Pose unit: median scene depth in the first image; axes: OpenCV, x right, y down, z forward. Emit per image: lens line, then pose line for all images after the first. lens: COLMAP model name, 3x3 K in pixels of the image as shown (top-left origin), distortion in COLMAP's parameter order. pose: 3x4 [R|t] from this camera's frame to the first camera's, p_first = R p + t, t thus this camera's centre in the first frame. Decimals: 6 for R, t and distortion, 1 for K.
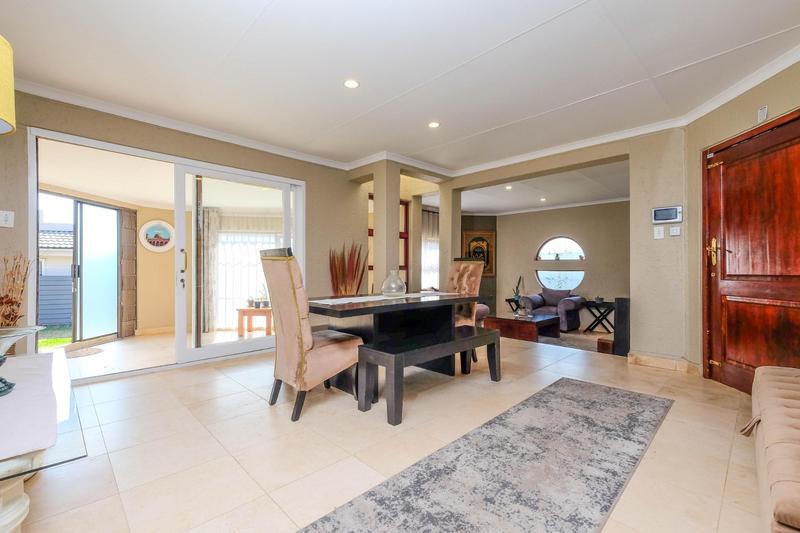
lens RADIAL K [[352.0, 0, 395.3], [0, 352.0, 265.8], [0, 0, 1]] dist [0.005639, 0.001385]
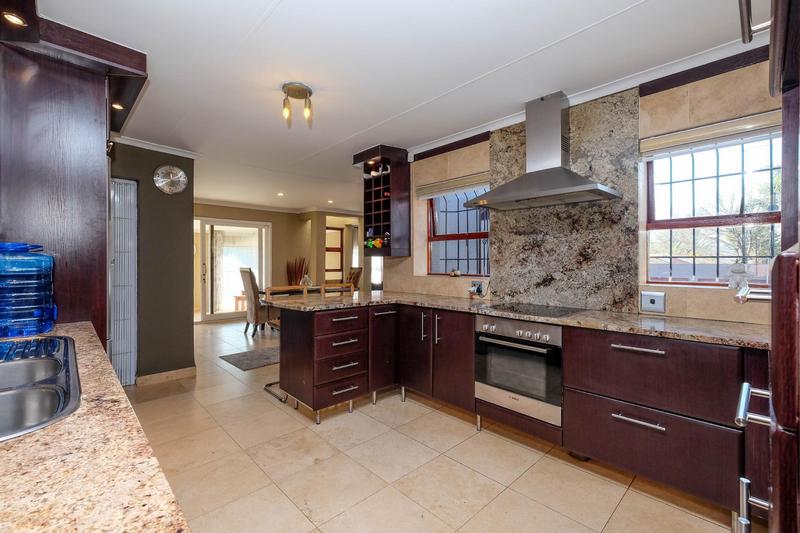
lens RADIAL K [[352.0, 0, 398.4], [0, 352.0, 264.5], [0, 0, 1]] dist [0.005639, 0.001385]
pose [[0.999996, 0.002801, 0.000748, 0.757347], [-0.002813, 0.999868, 0.016004, -0.121339], [-0.000703, -0.016006, 0.999872, -1.532349]]
